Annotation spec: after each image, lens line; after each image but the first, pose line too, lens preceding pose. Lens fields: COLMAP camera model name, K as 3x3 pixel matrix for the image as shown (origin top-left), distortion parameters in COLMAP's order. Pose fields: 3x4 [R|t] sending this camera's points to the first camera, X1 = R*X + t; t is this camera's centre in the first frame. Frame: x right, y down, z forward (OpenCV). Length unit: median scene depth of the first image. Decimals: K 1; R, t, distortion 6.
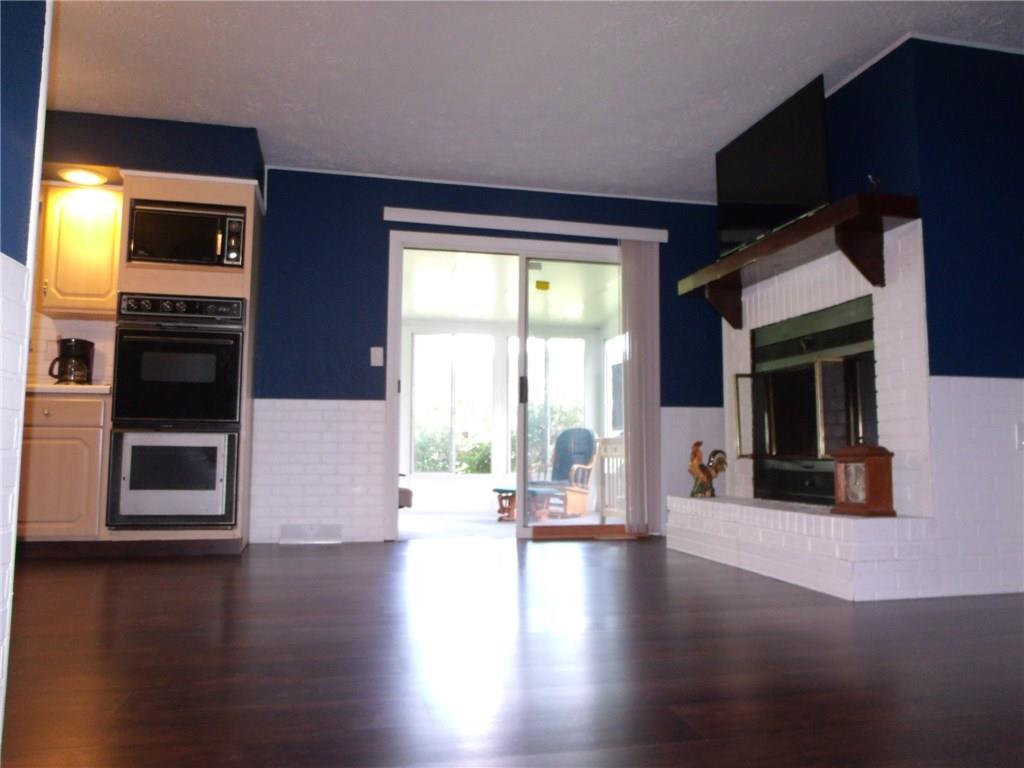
lens RADIAL K [[805.5, 0, 527.5], [0, 805.5, 382.6], [0, 0, 1]] dist [0.001256, 0.000924]
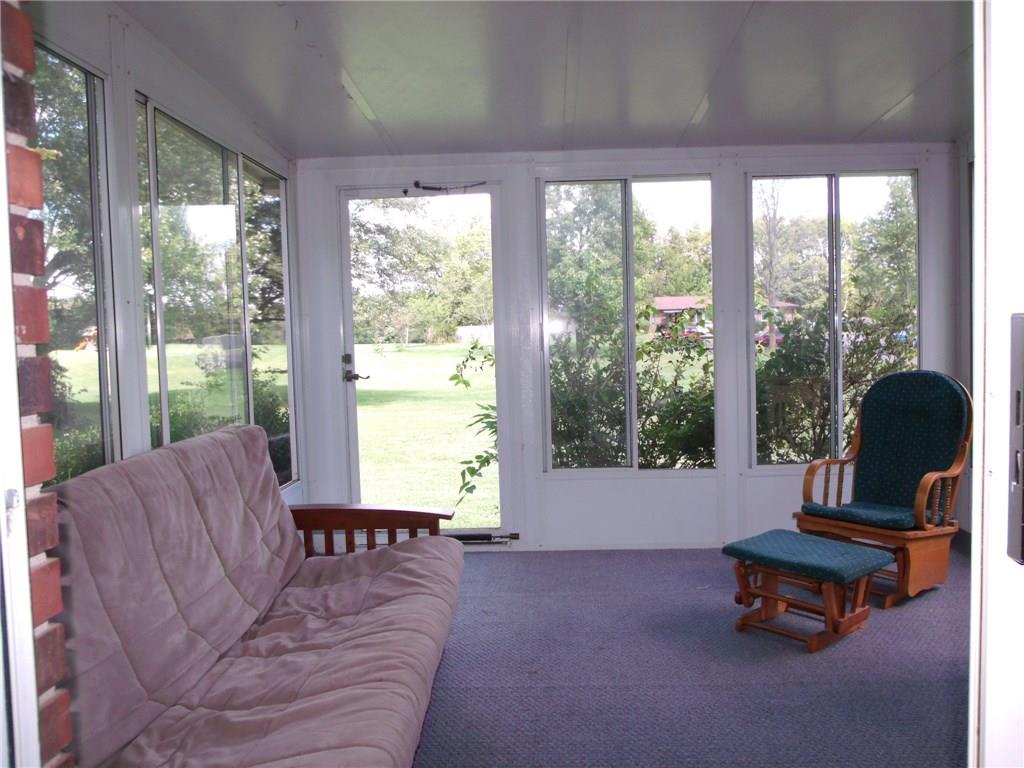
lens RADIAL K [[805.5, 0, 527.5], [0, 805.5, 382.6], [0, 0, 1]] dist [0.001256, 0.000924]
pose [[0.961491, -0.023676, -0.273814, -0.023643], [0.059305, 0.990684, 0.122586, -0.005521], [0.268360, -0.134104, 0.953939, 0.582458]]
